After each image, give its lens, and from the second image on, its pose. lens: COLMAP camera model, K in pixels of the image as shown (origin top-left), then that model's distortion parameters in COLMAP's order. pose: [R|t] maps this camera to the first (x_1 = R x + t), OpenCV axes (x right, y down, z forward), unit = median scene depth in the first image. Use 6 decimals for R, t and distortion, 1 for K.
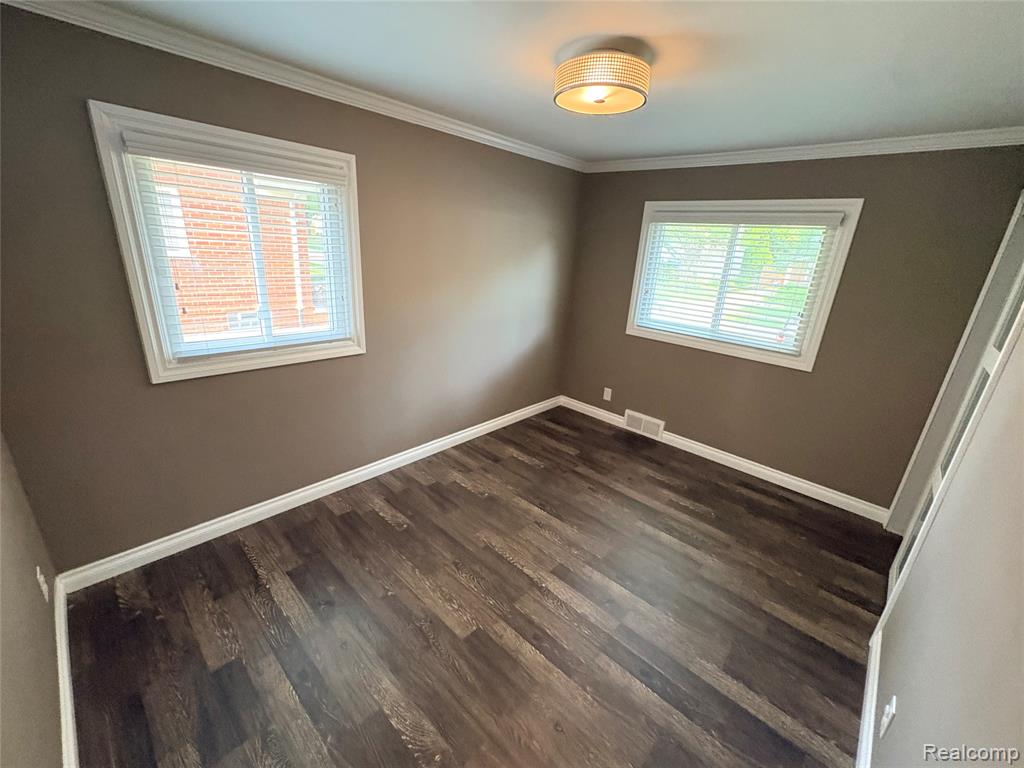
lens RADIAL K [[415.5, 0, 513.5], [0, 415.5, 383.6], [0, 0, 1]] dist [0.001172, -0.000023]
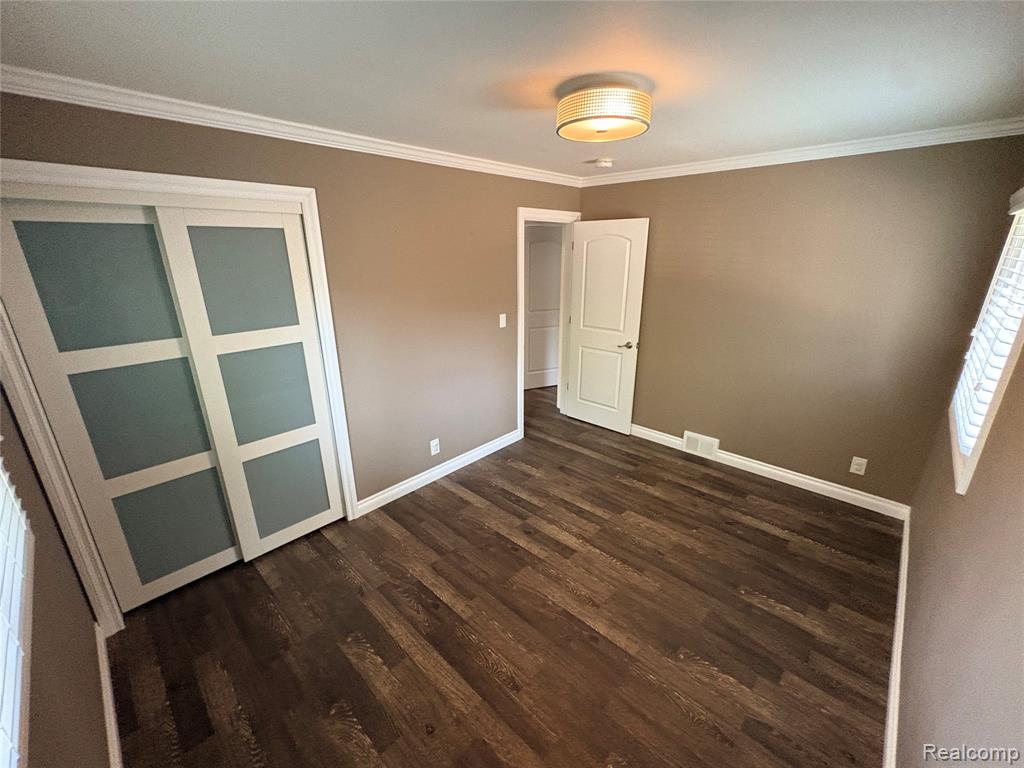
lens RADIAL K [[415.5, 0, 512.8], [0, 415.5, 385.0], [0, 0, 1]] dist [0.001172, -0.000023]
pose [[-0.998374, -0.056043, -0.010370, 0.285511], [-0.051078, 0.799080, 0.599051, -0.559581], [-0.025286, 0.598607, -0.800644, 1.567104]]
